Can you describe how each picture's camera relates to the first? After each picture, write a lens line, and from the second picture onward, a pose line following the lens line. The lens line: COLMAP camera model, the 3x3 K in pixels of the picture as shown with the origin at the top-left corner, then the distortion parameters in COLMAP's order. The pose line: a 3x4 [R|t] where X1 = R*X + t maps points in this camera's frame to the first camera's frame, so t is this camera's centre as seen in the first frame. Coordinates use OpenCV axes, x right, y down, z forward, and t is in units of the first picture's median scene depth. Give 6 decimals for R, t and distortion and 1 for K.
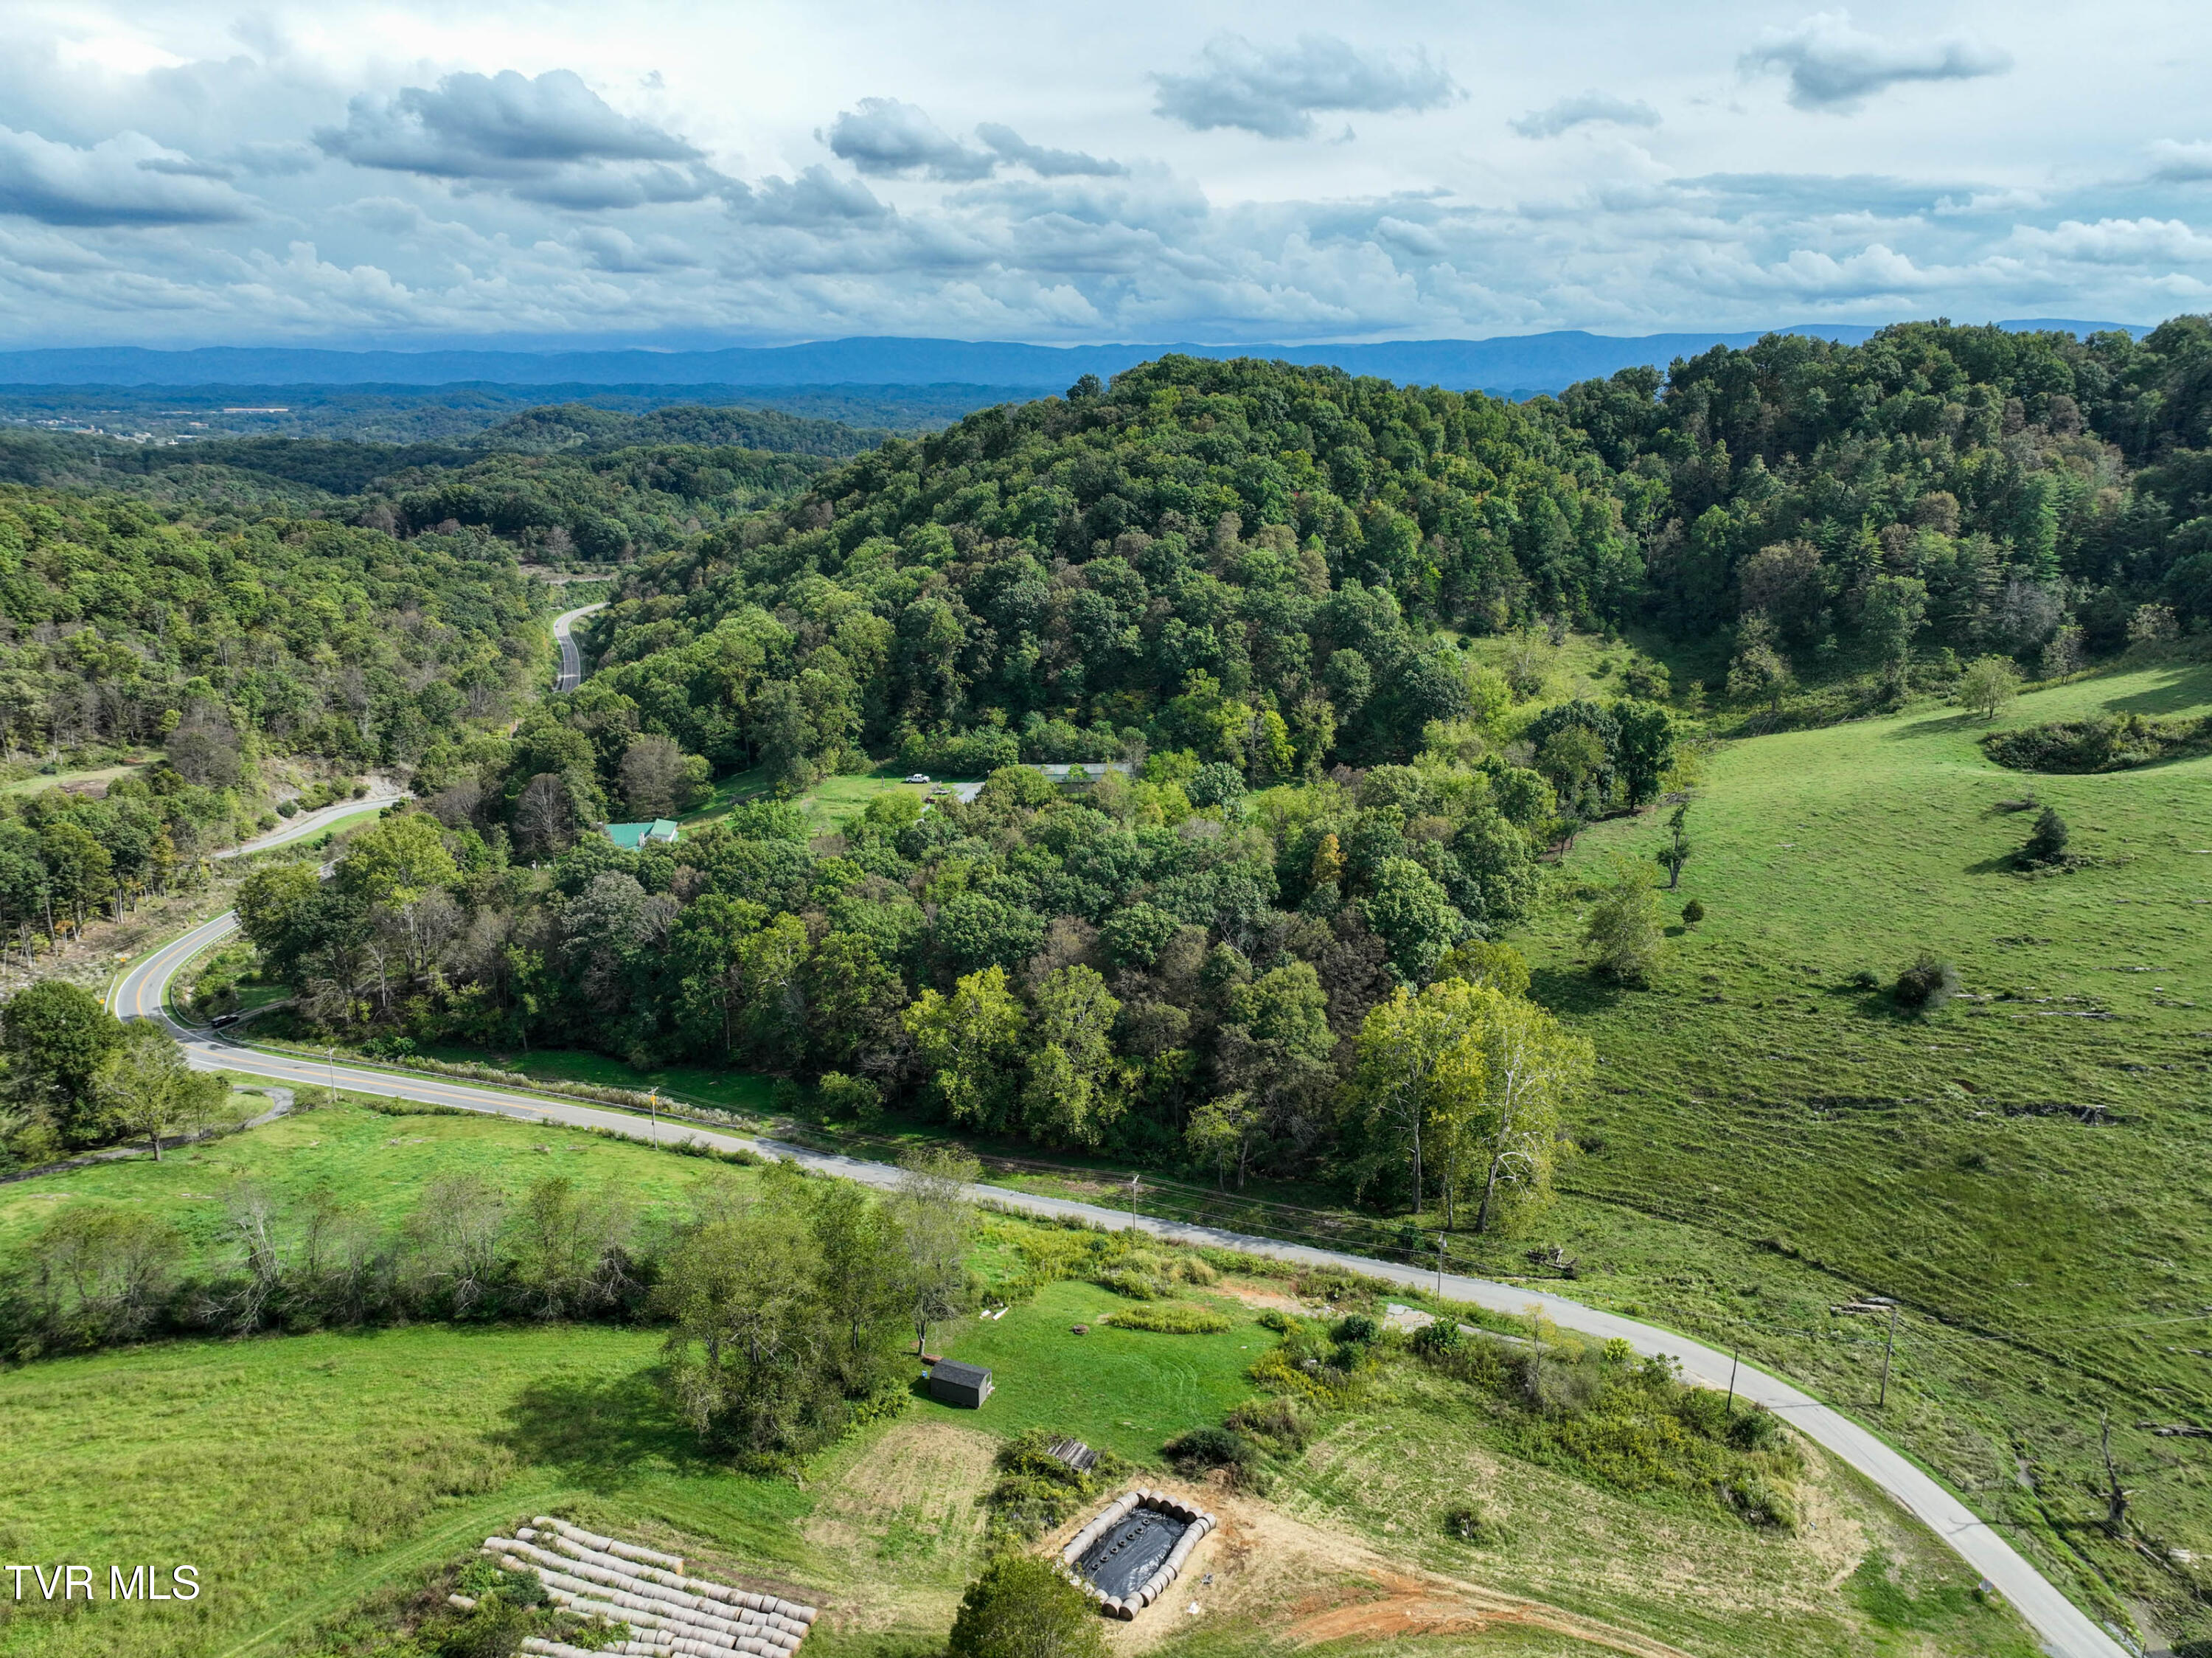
lens RADIAL K [[1551.4, 0, 1118.5], [0, 1551.4, 829.7], [0, 0, 1]] dist [-0.002840, 0.021123]
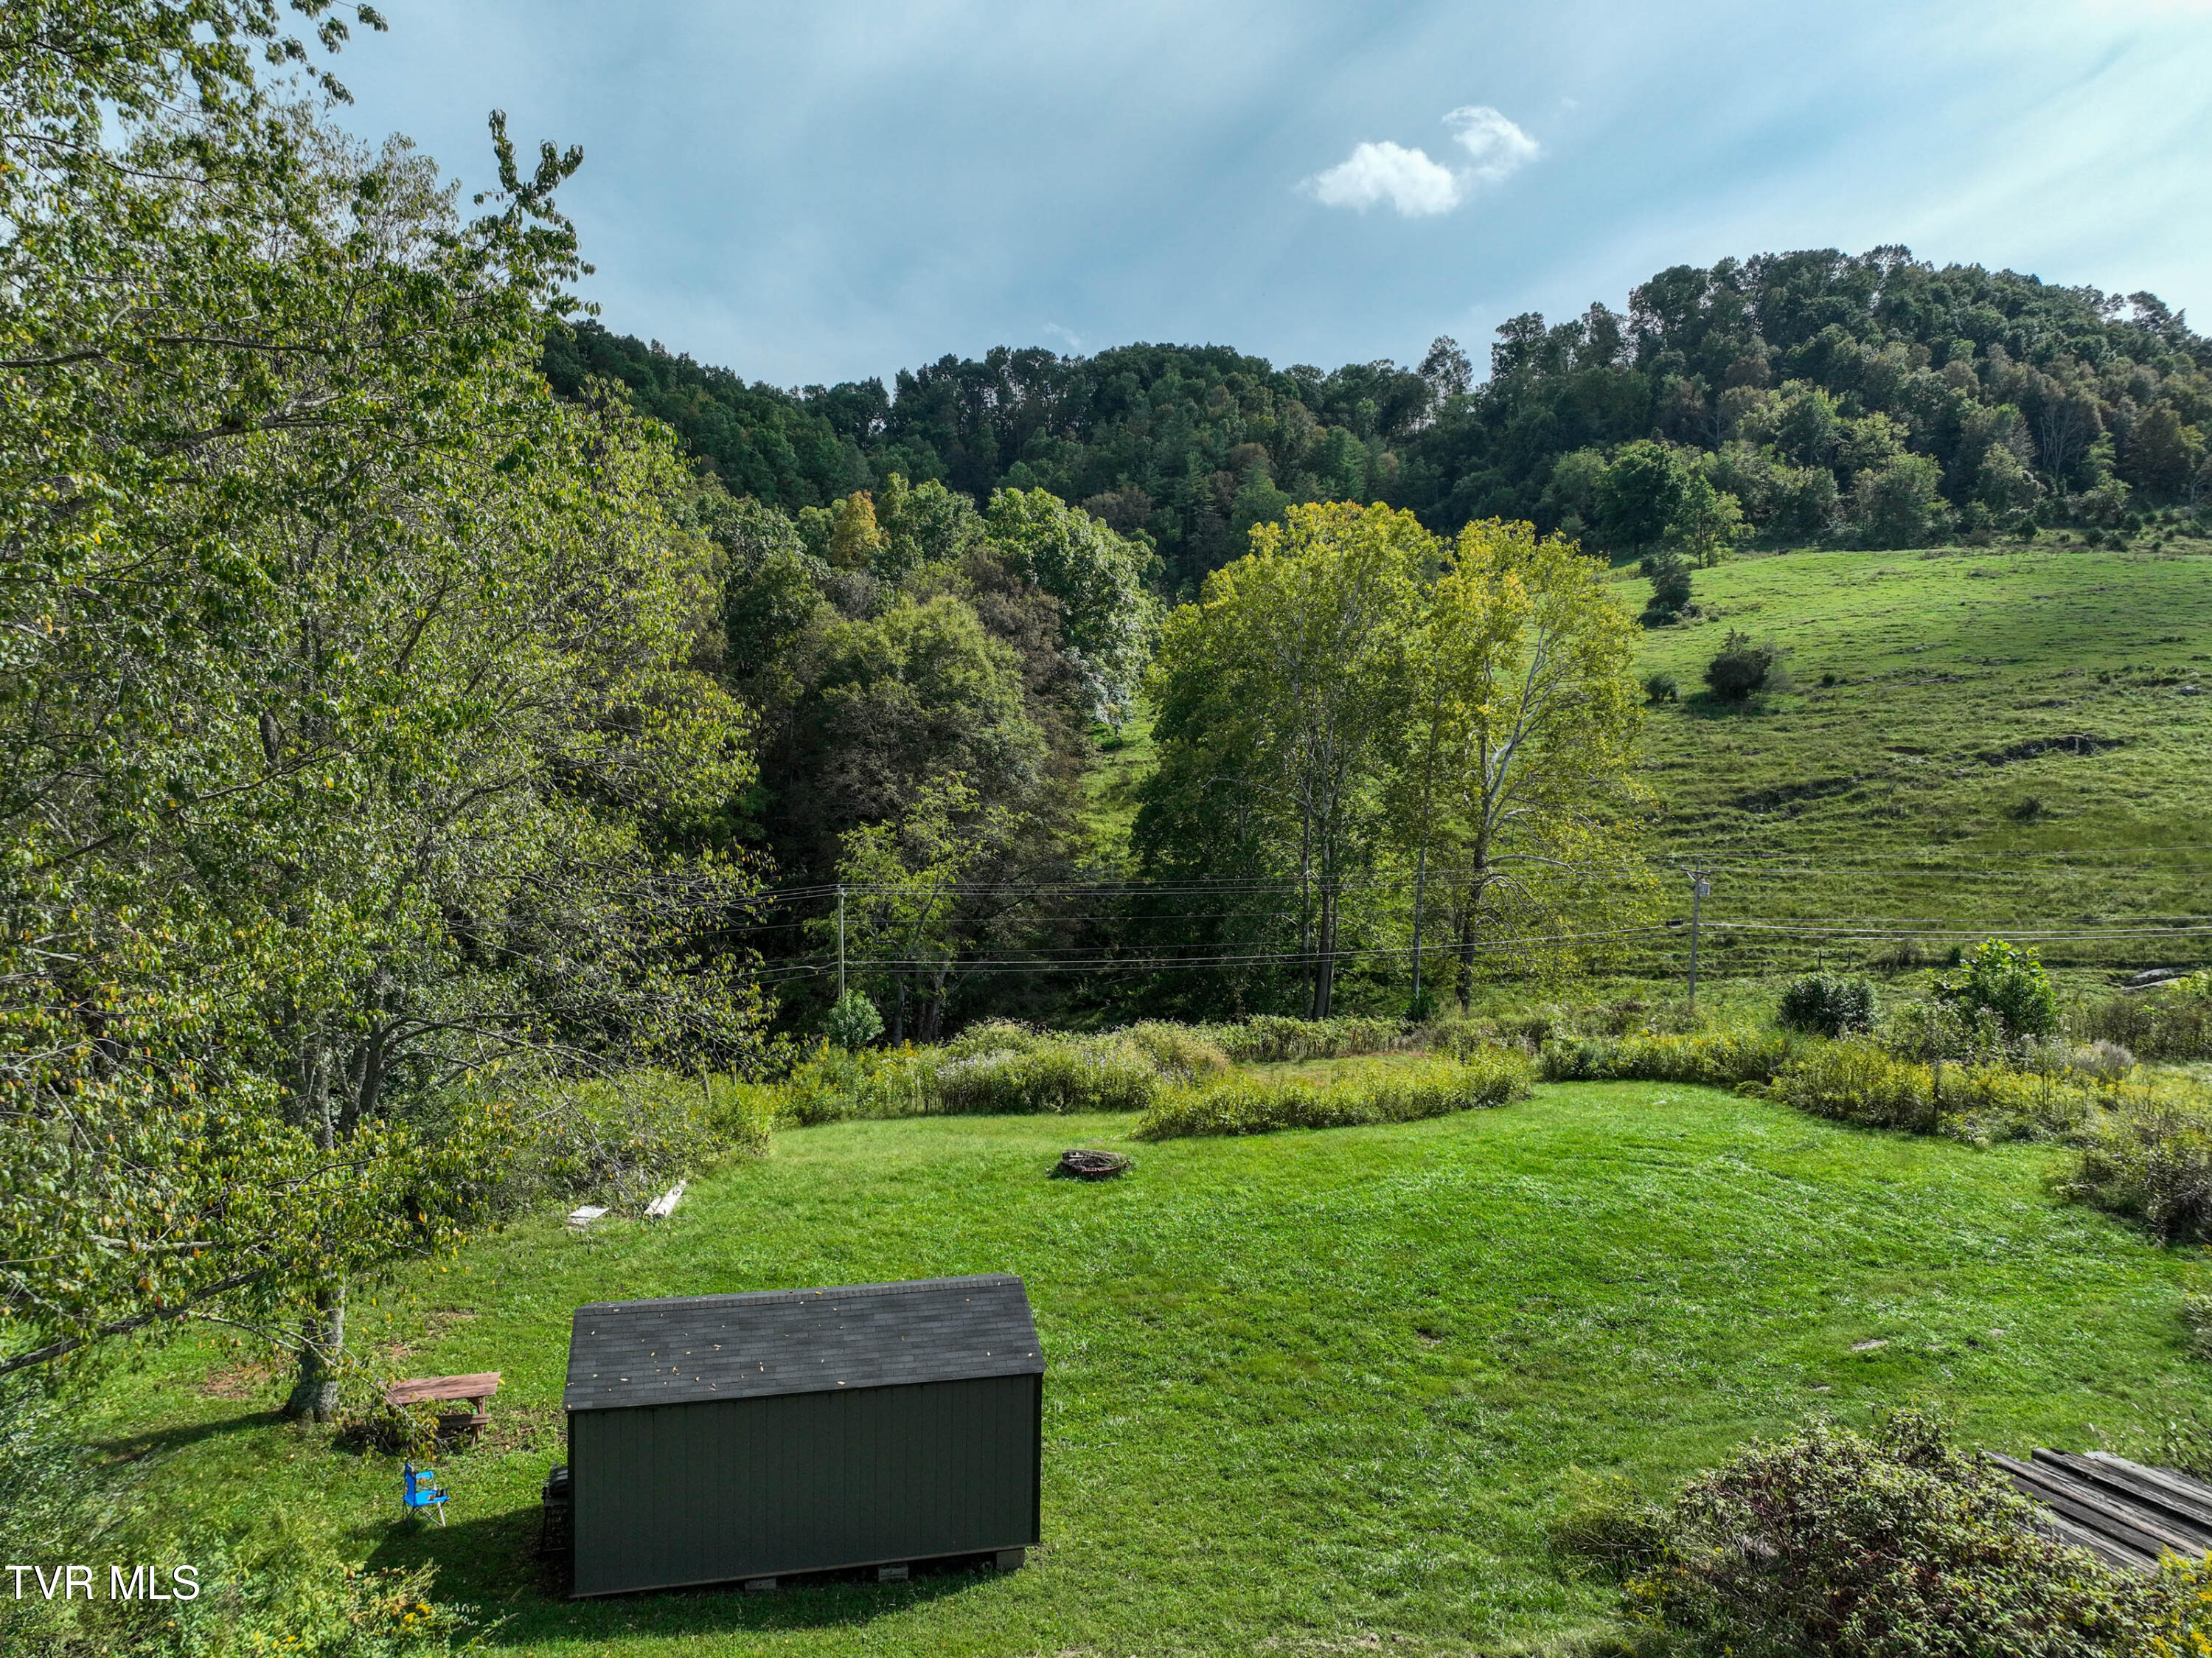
lens RADIAL K [[1551.4, 0, 1113.1], [0, 1551.4, 825.4], [0, 0, 1]] dist [-0.002840, 0.021123]
pose [[0.824018, -0.038889, 0.565227, -0.093183], [0.156000, 0.974652, -0.160368, 0.206429], [-0.544663, 0.220321, 0.809197, 0.541622]]
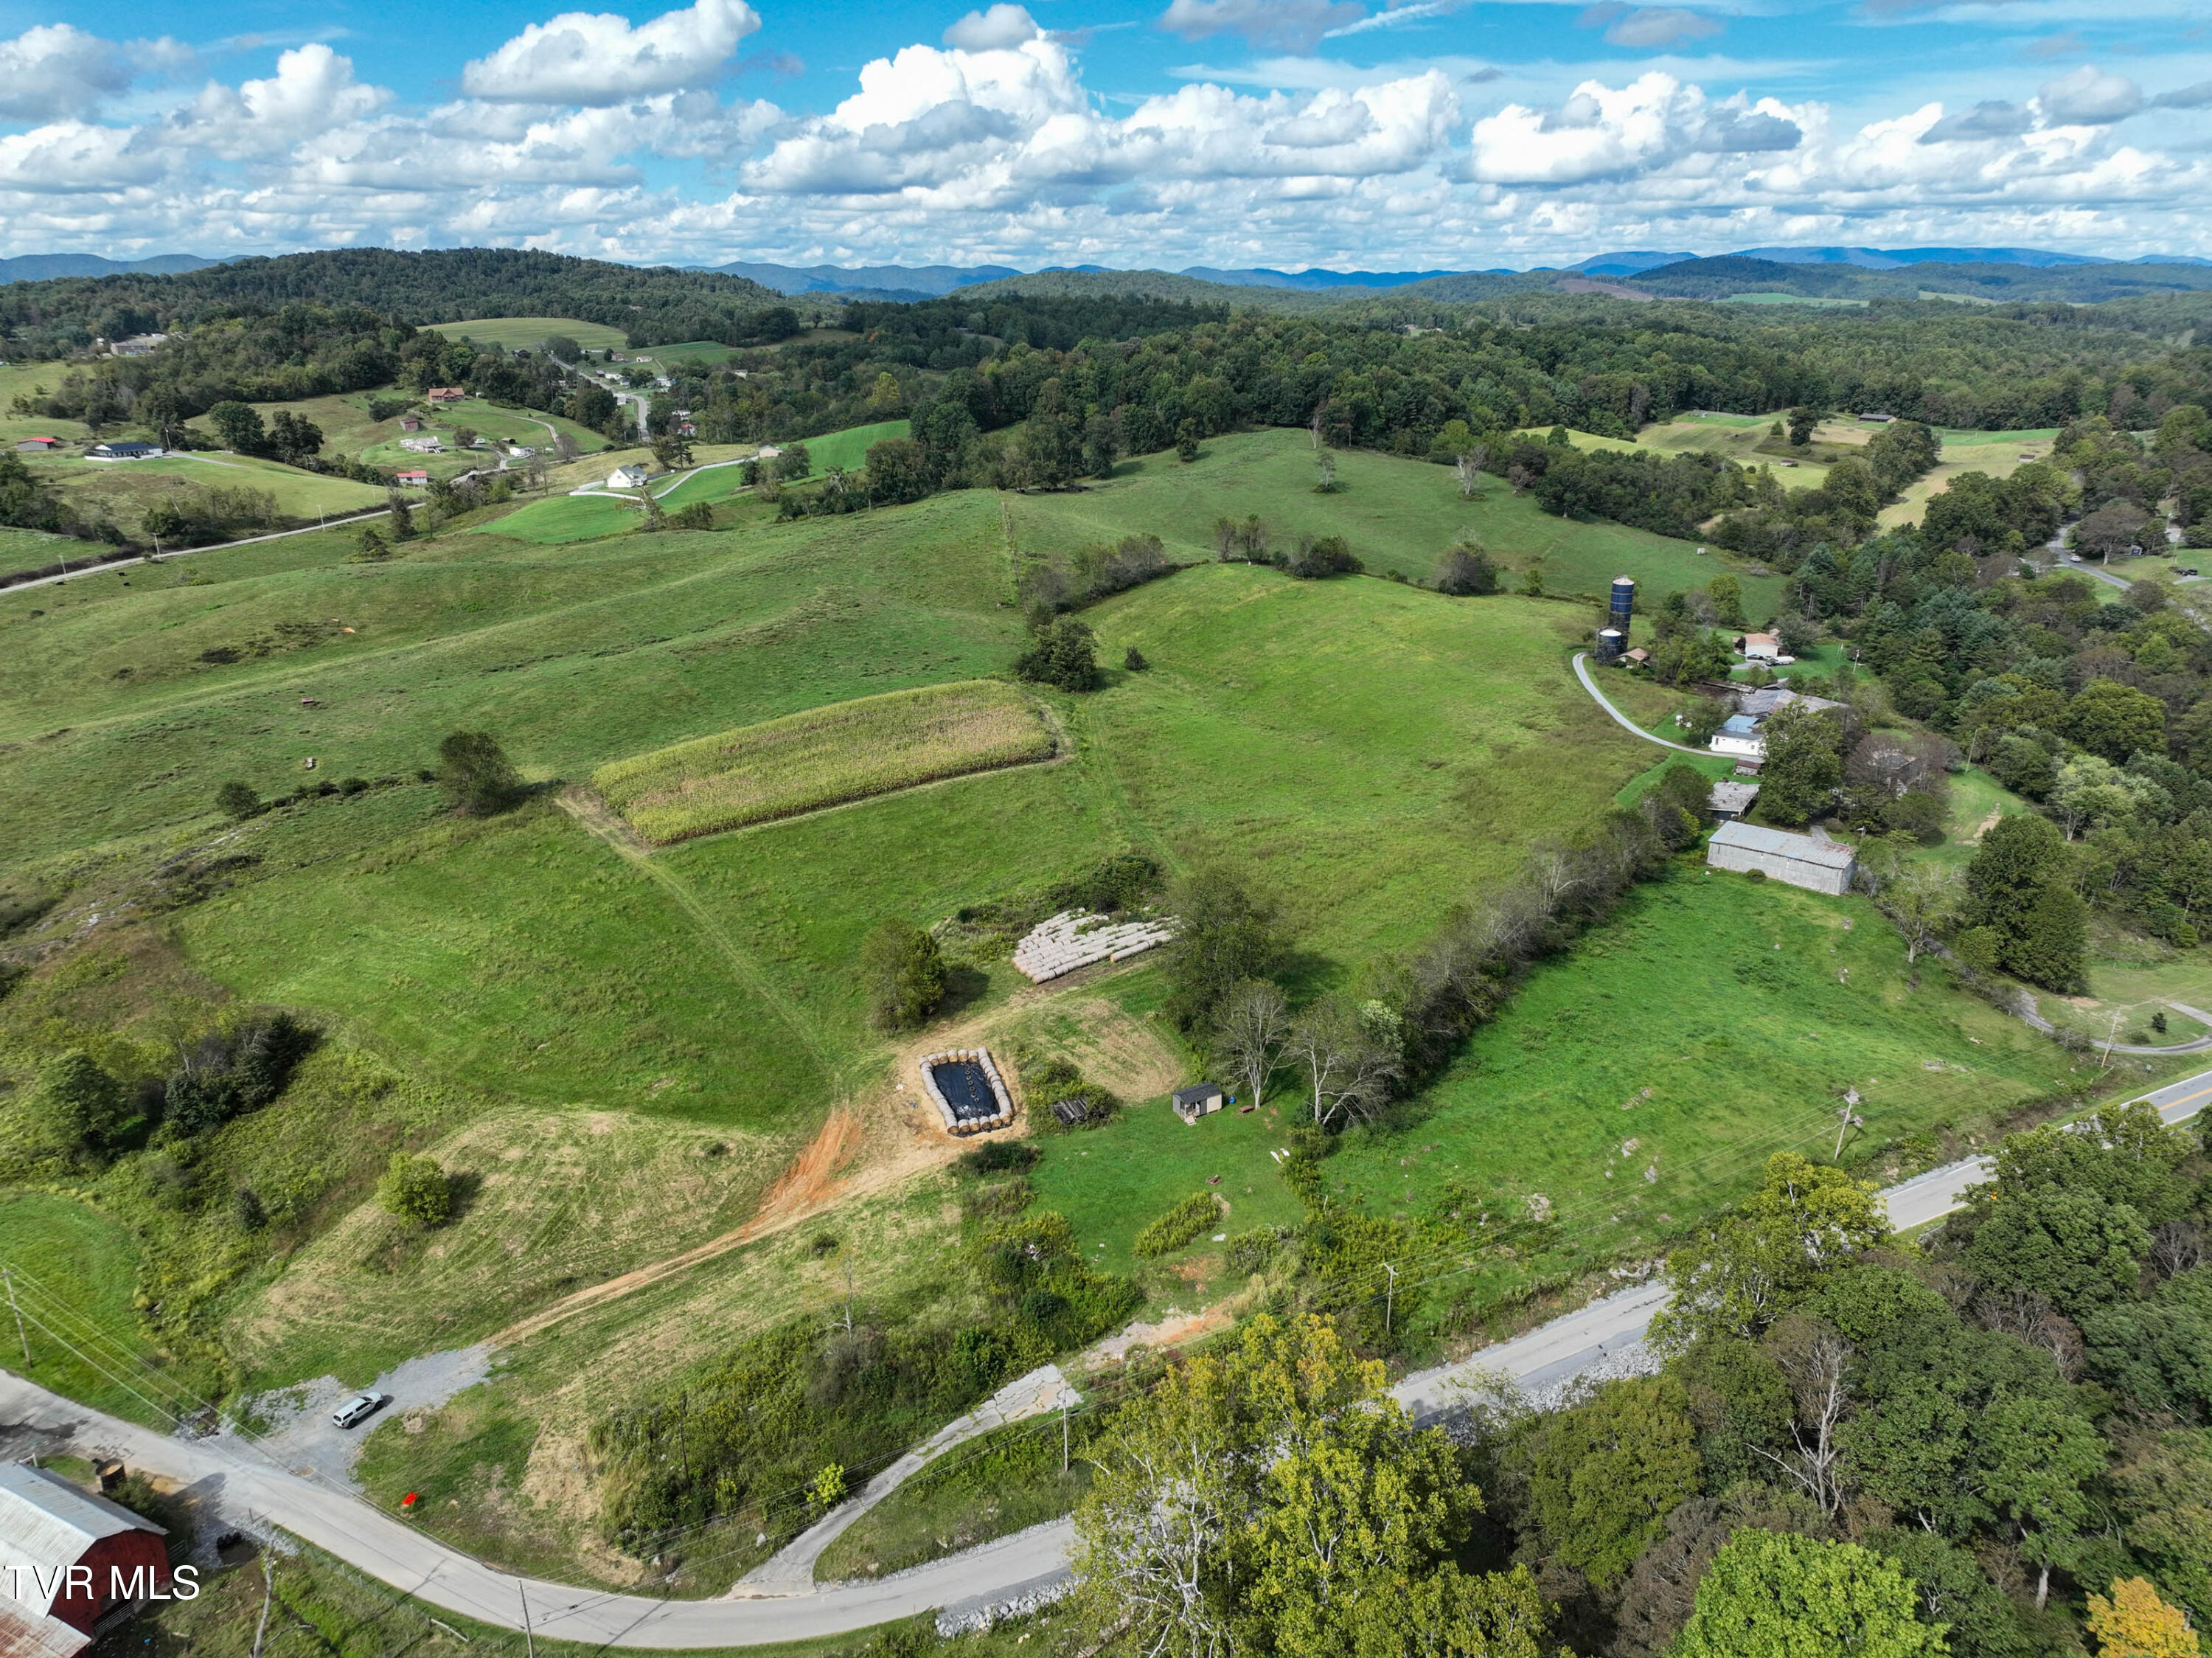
lens RADIAL K [[1551.4, 0, 1112.0], [0, 1551.4, 827.1], [0, 0, 1]] dist [-0.002840, 0.021123]
pose [[-0.634222, 0.259825, -0.728185, 0.491781], [-0.212338, 0.847088, 0.487190, -0.263049], [0.743421, 0.463608, -0.482072, 0.897542]]
